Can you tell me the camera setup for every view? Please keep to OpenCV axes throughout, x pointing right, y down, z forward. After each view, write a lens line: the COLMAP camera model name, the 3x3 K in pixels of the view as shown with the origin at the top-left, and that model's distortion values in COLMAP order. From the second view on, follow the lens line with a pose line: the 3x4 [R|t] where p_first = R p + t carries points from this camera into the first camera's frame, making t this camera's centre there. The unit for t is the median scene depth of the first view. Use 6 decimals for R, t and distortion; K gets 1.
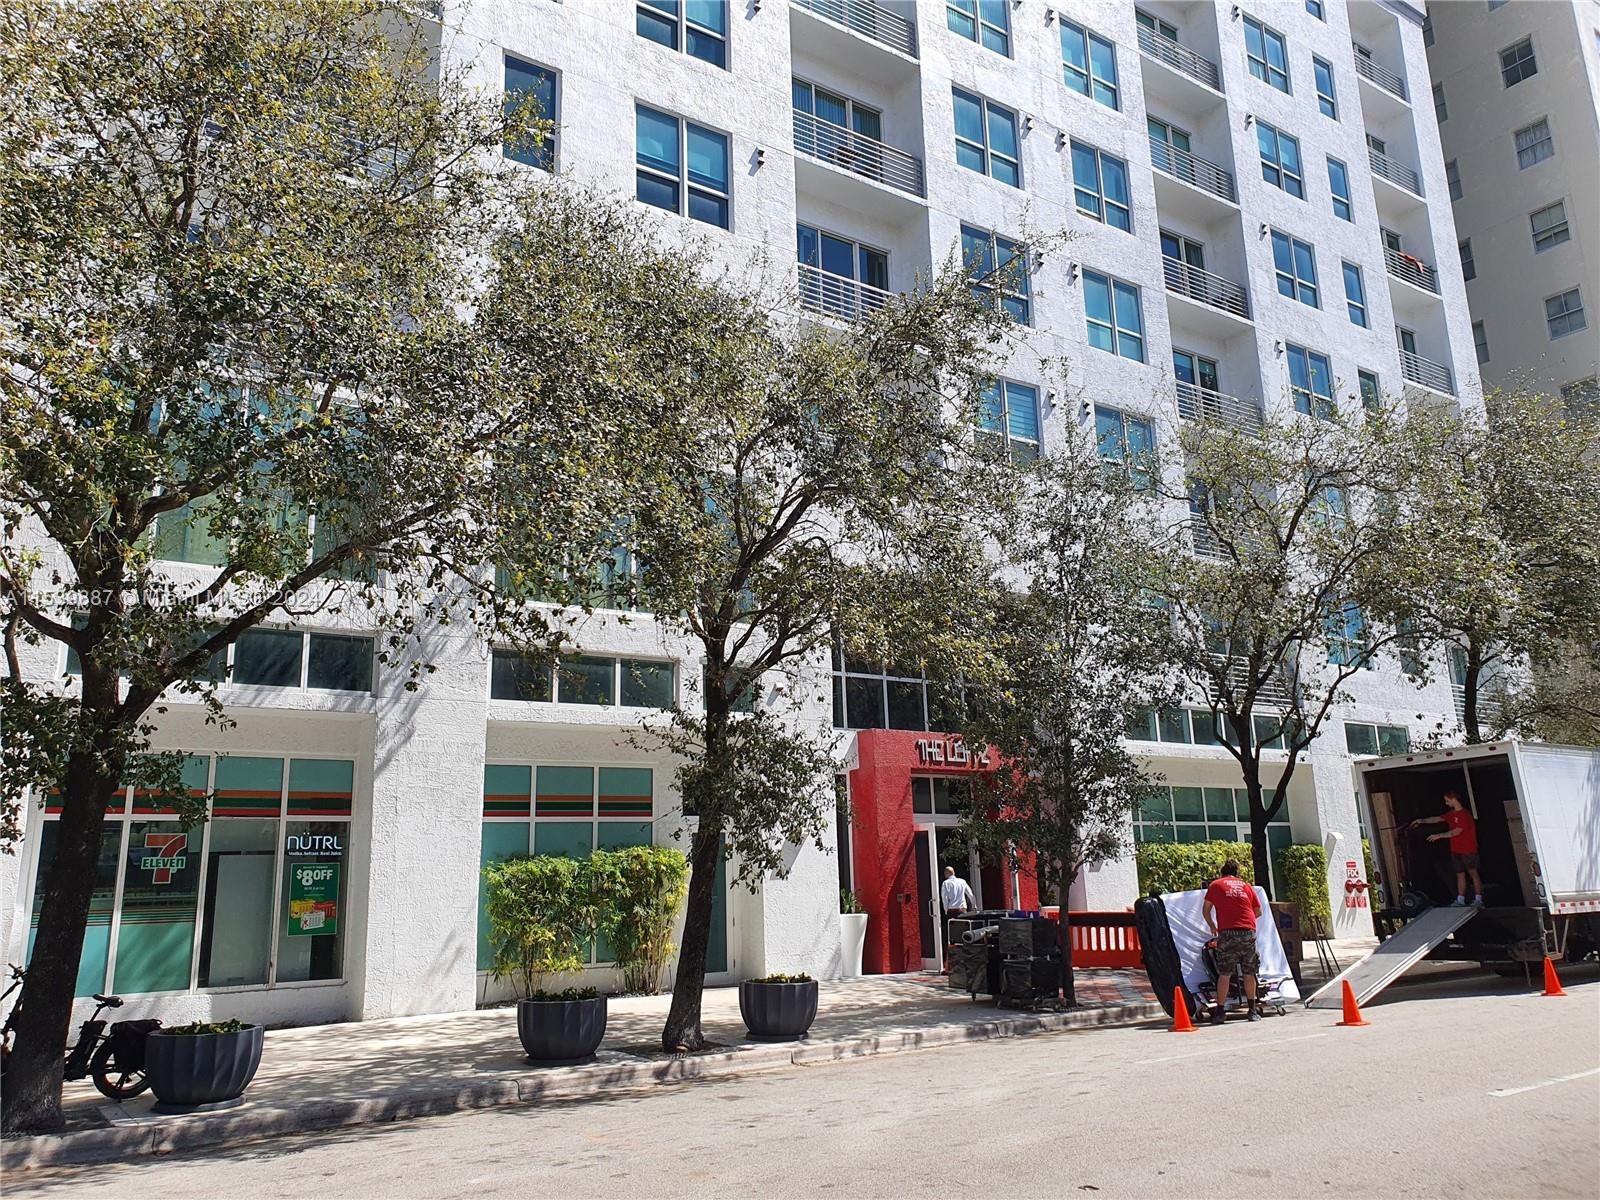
lens RADIAL K [[1210.7, 0, 793.5], [0, 1210.7, 596.5], [0, 0, 1]] dist [0.008795, 0.000480]
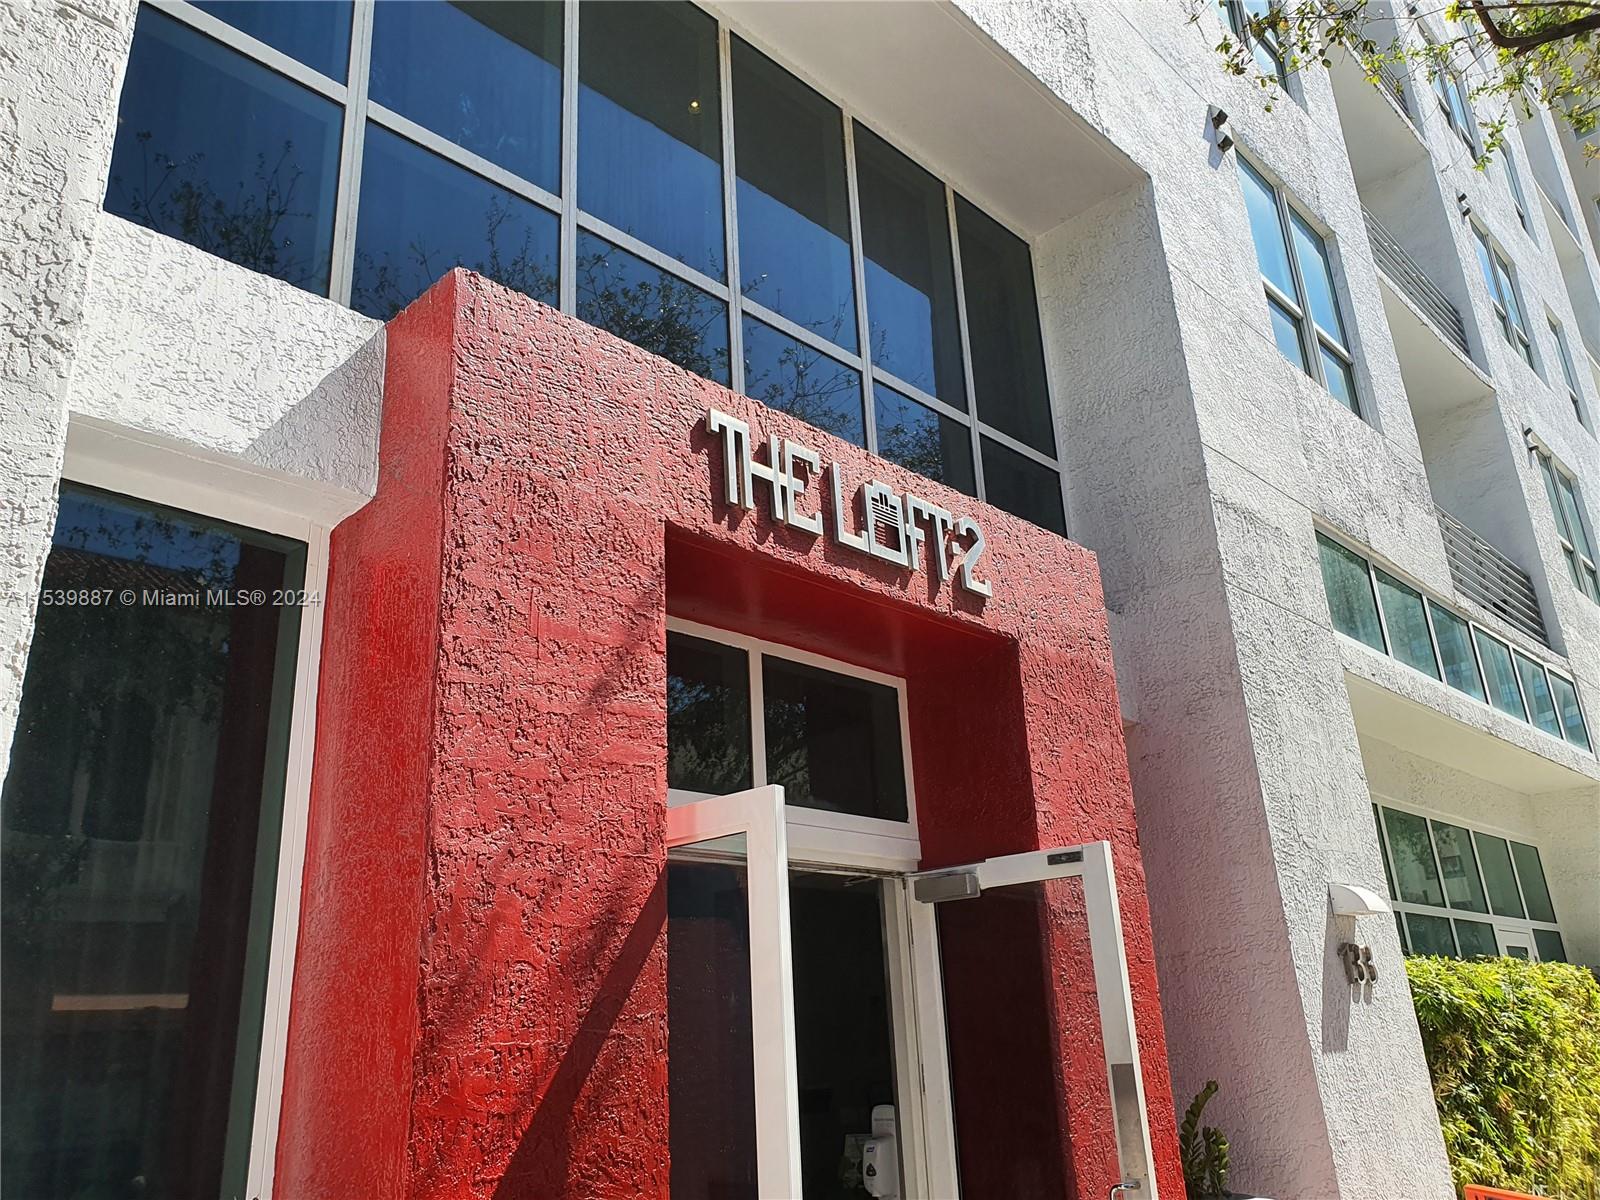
lens RADIAL K [[1210.7, 0, 805.4], [0, 1210.7, 599.8], [0, 0, 1]] dist [0.008795, 0.000480]
pose [[0.983083, 0.045606, 0.177390, 0.084350], [-0.021668, 0.990661, -0.134615, 0.178115], [-0.181873, 0.128494, 0.974891, 0.800550]]
